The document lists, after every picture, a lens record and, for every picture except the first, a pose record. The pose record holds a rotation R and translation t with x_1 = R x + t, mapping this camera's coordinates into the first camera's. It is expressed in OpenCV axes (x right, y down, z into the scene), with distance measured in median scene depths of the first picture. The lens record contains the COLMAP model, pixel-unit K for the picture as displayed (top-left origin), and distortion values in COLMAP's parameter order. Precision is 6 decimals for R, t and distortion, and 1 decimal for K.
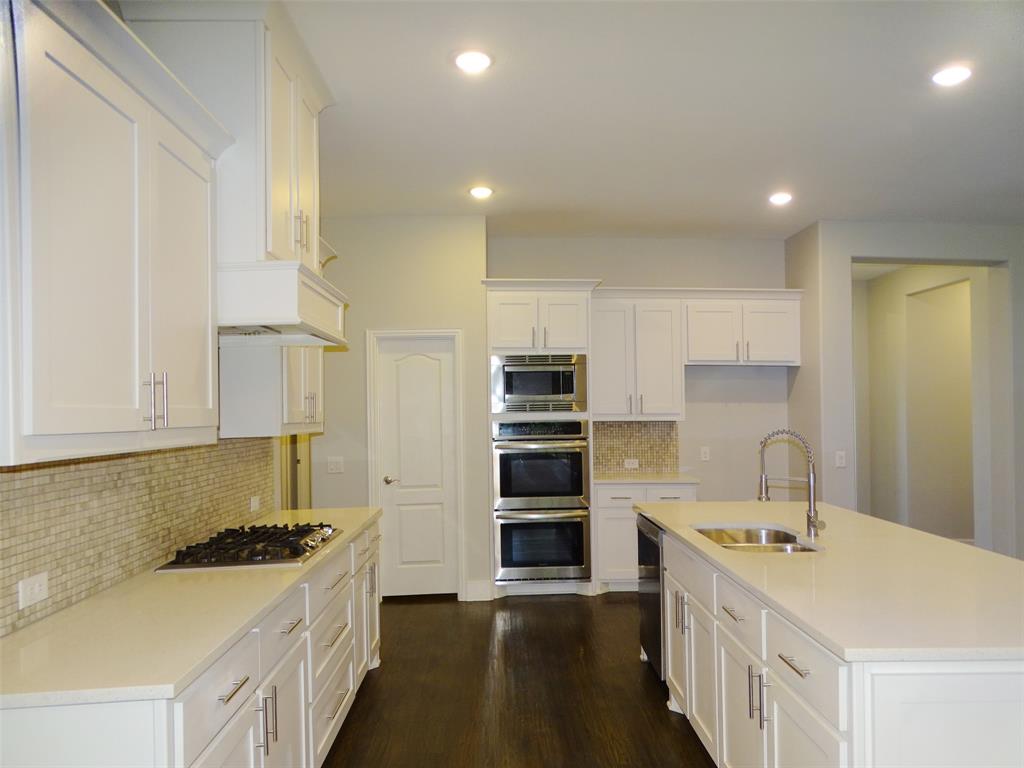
lens RADIAL K [[756.0, 0, 521.5], [0, 756.0, 369.4], [0, 0, 1]] dist [0.063456, -0.024311]
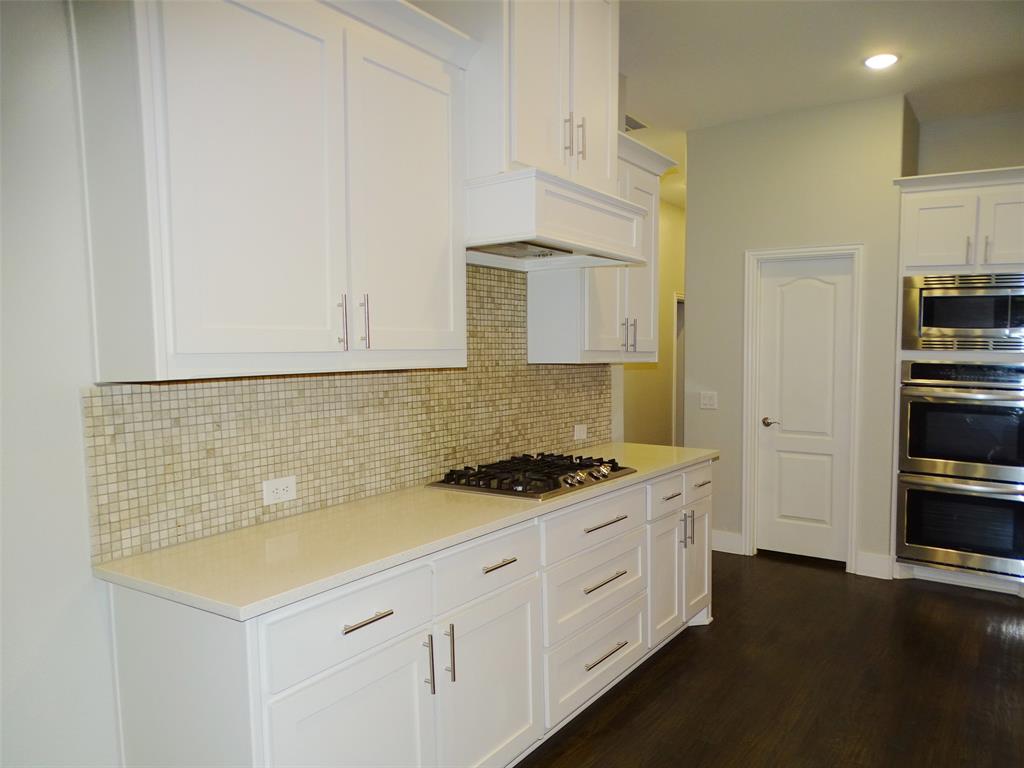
lens RADIAL K [[756.0, 0, 540.7], [0, 756.0, 366.3], [0, 0, 1]] dist [0.063456, -0.024311]
pose [[0.818733, 0.048040, -0.572161, 0.114056], [0.001145, 0.996355, 0.085295, 0.006150], [0.574173, -0.070489, 0.815694, 0.131626]]
